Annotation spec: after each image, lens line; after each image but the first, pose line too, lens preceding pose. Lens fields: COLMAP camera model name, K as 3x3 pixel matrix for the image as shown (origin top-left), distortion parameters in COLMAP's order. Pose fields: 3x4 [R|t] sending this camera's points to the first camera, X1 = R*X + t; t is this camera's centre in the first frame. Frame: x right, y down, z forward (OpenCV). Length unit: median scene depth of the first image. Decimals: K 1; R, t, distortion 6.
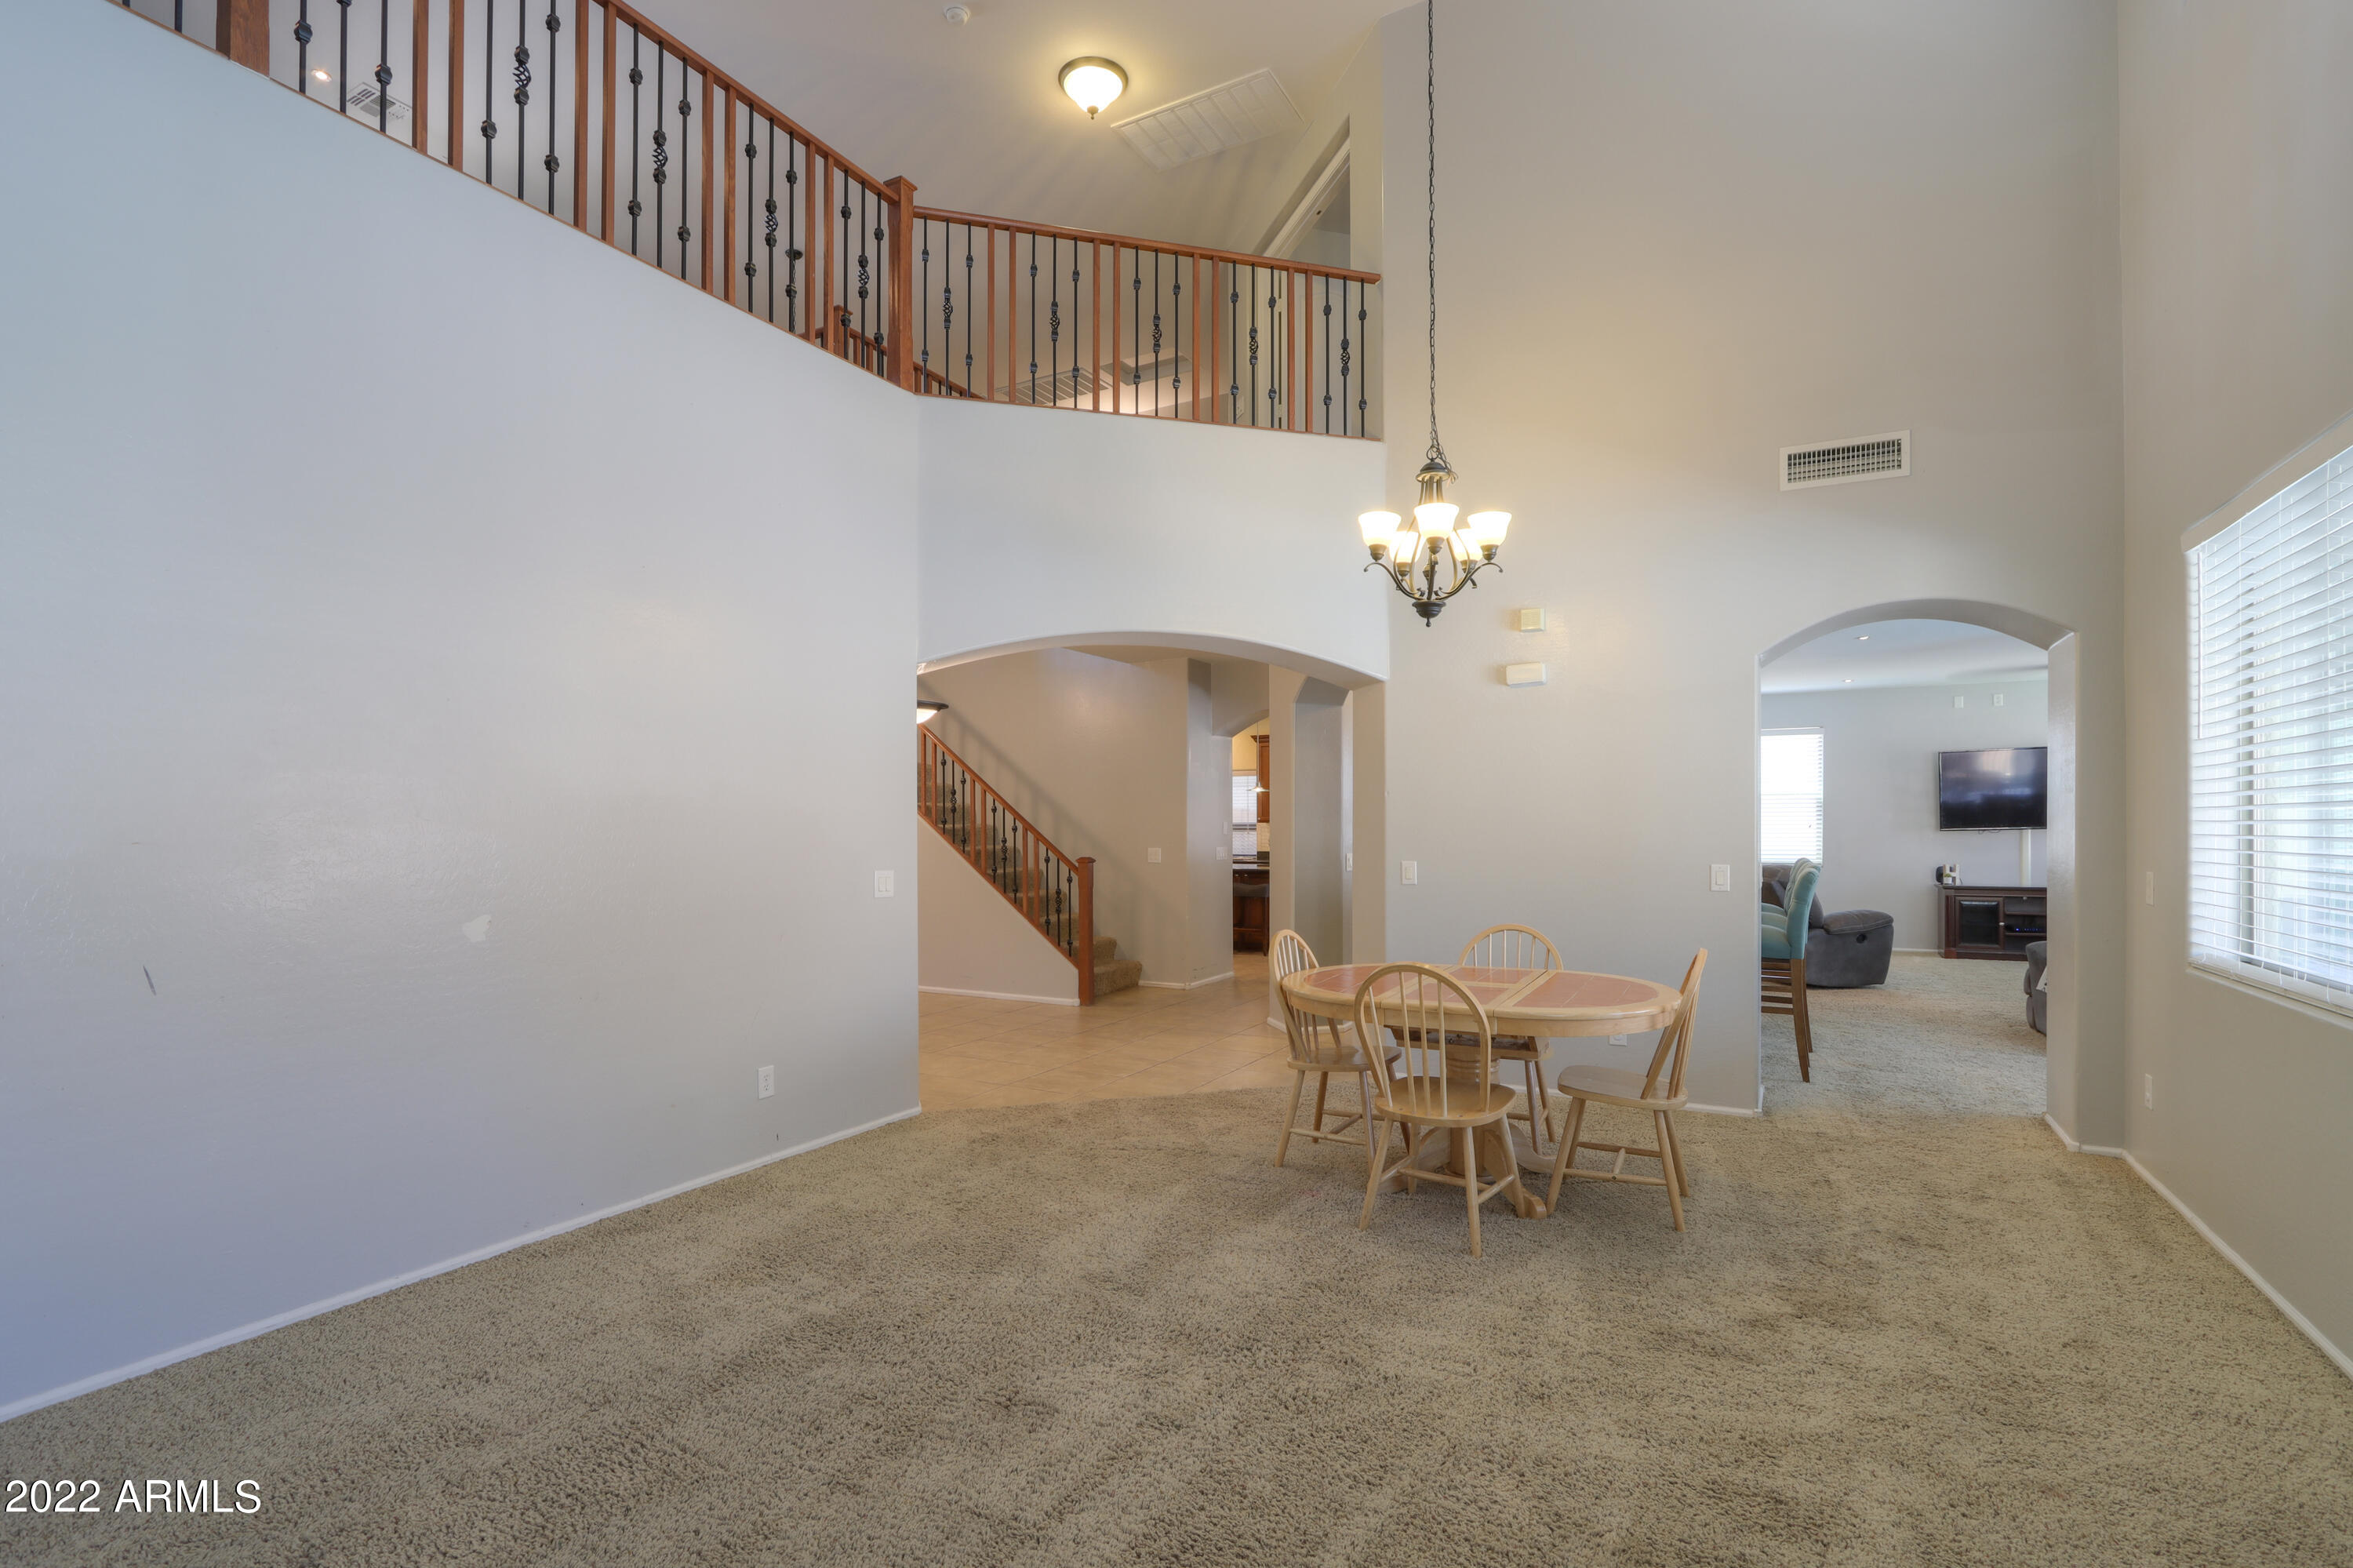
lens RADIAL K [[1120.9, 0, 1172.0], [0, 1120.9, 825.7], [0, 0, 1]] dist [-0.014586, 0.000345]
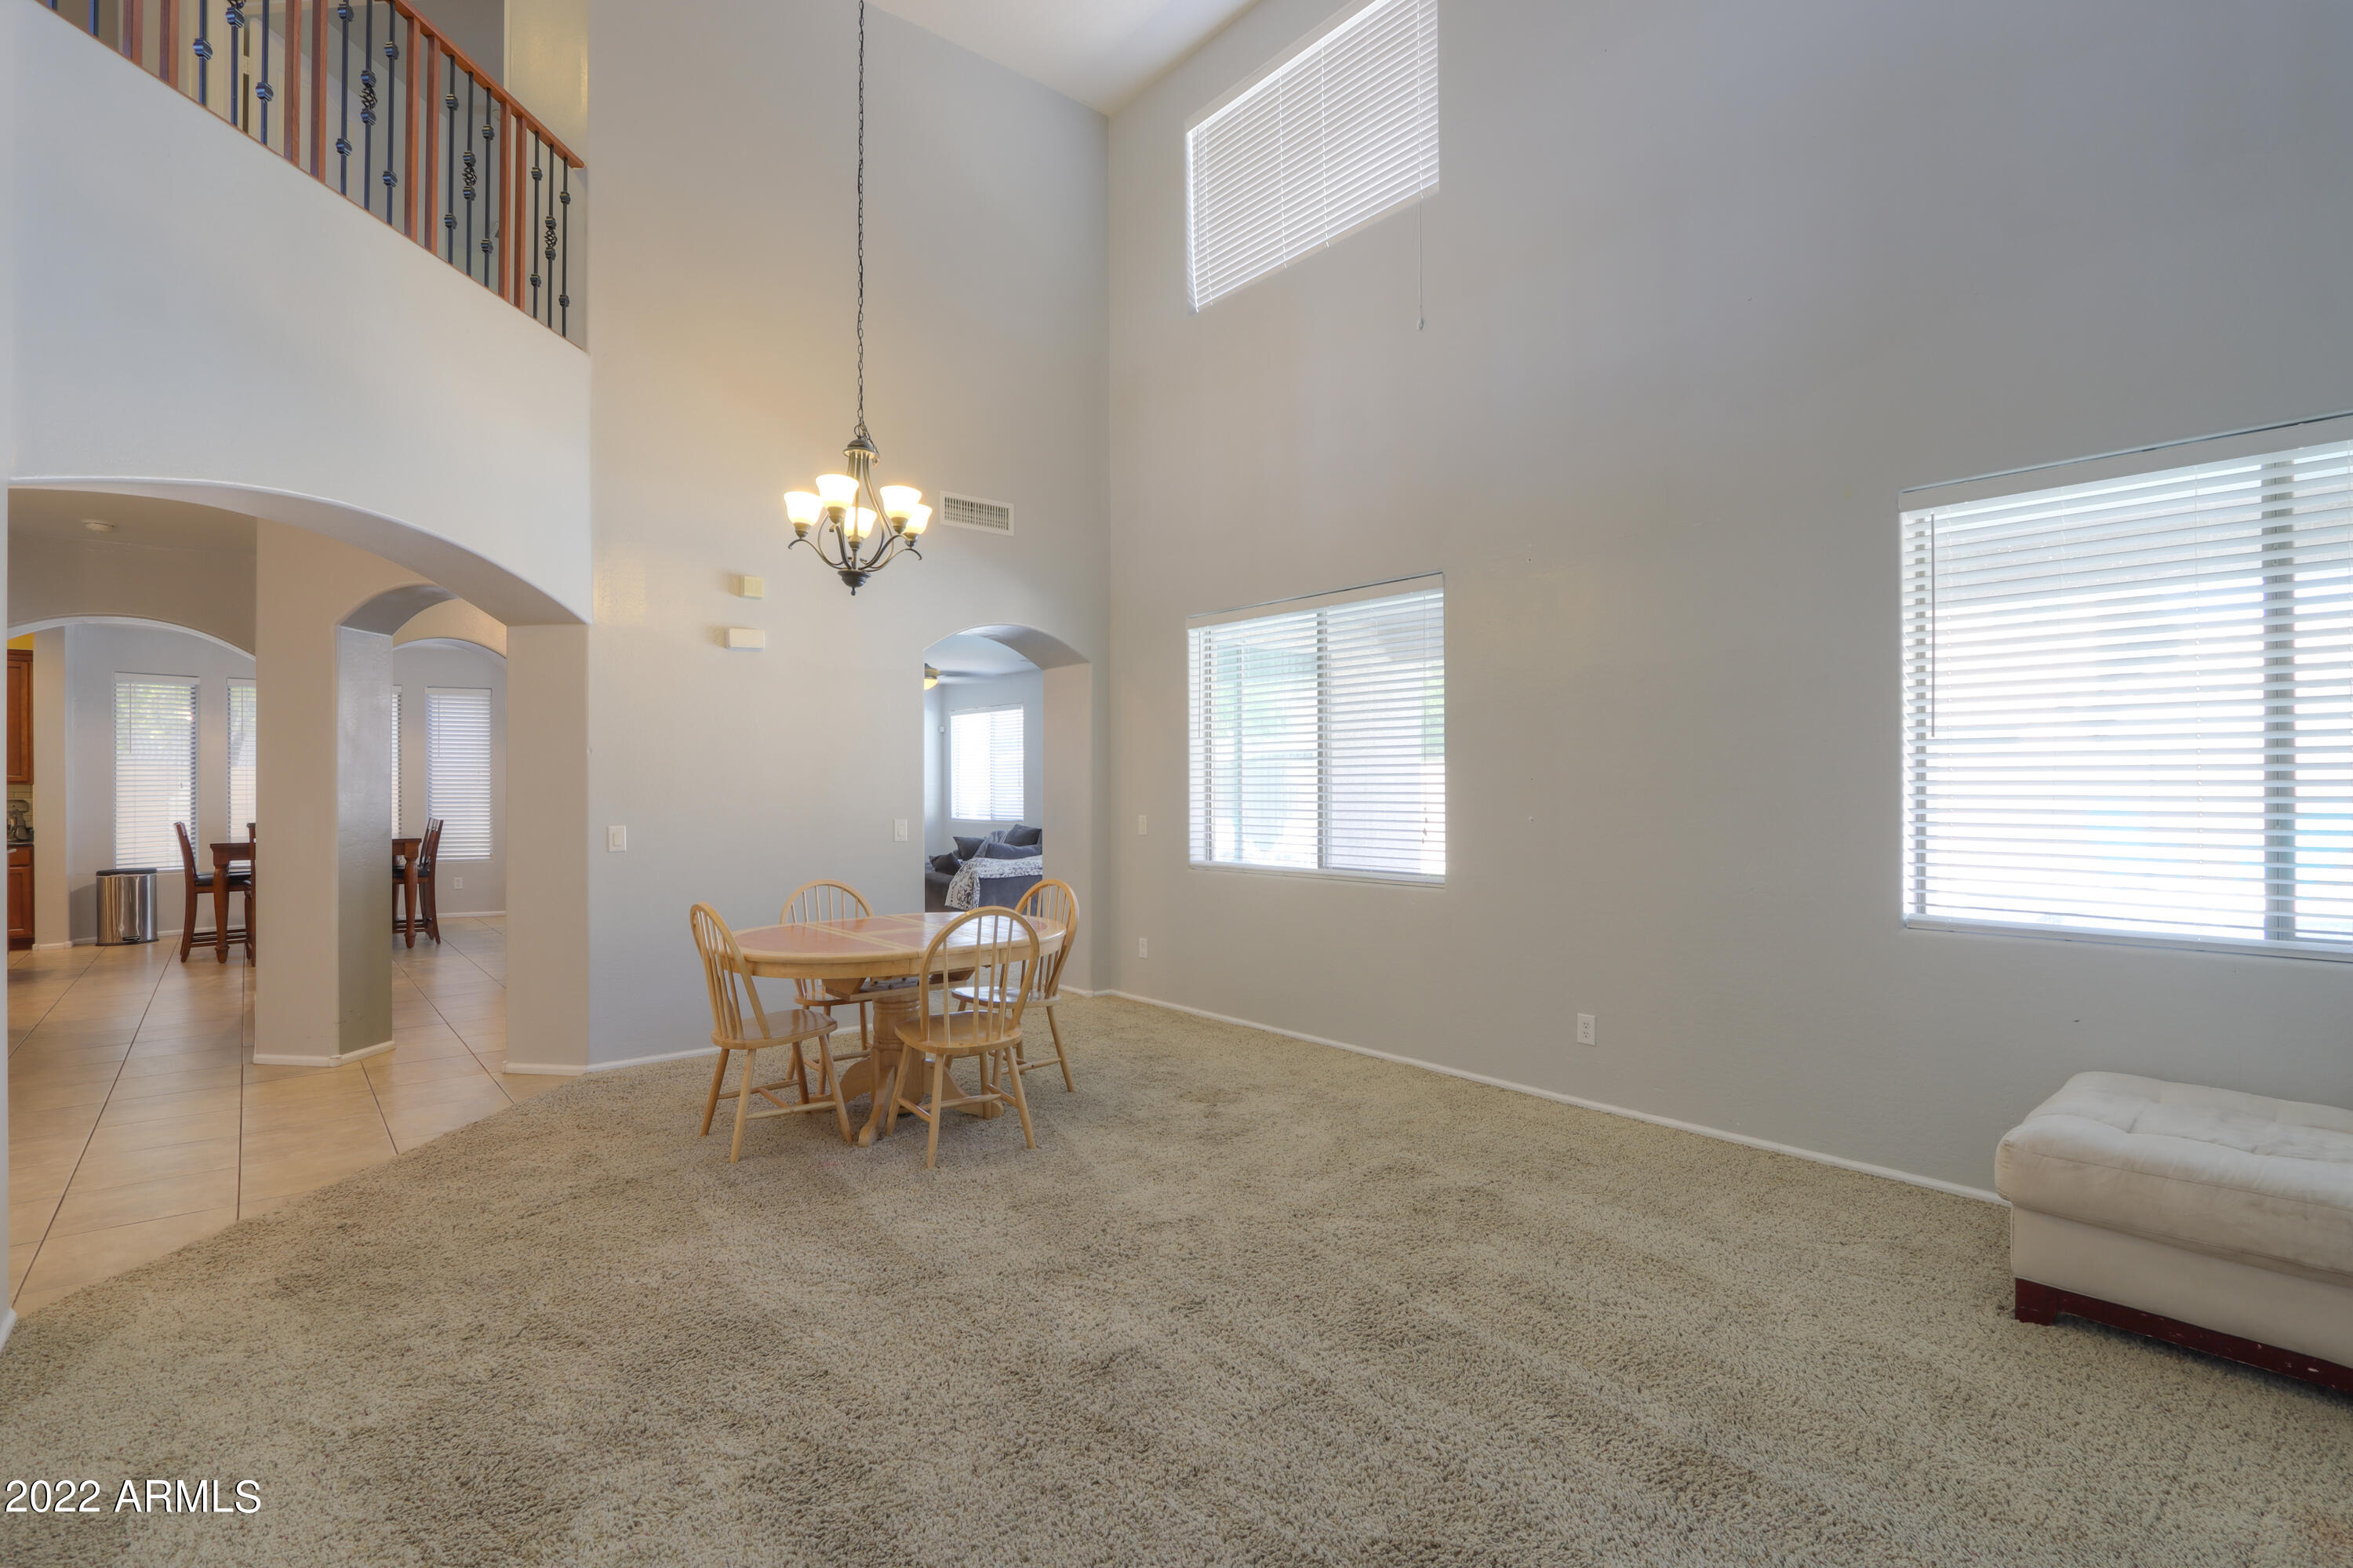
lens RADIAL K [[1093.8, 0, 1176.5], [0, 1093.8, 784.0], [0, 0, 1]] dist [-0.011195, 0.001531]
pose [[0.361725, 0.003973, 0.932276, -0.695632], [0.000758, 0.999989, -0.004555, 0.003464], [-0.932285, 0.002354, 0.361718, 0.401970]]
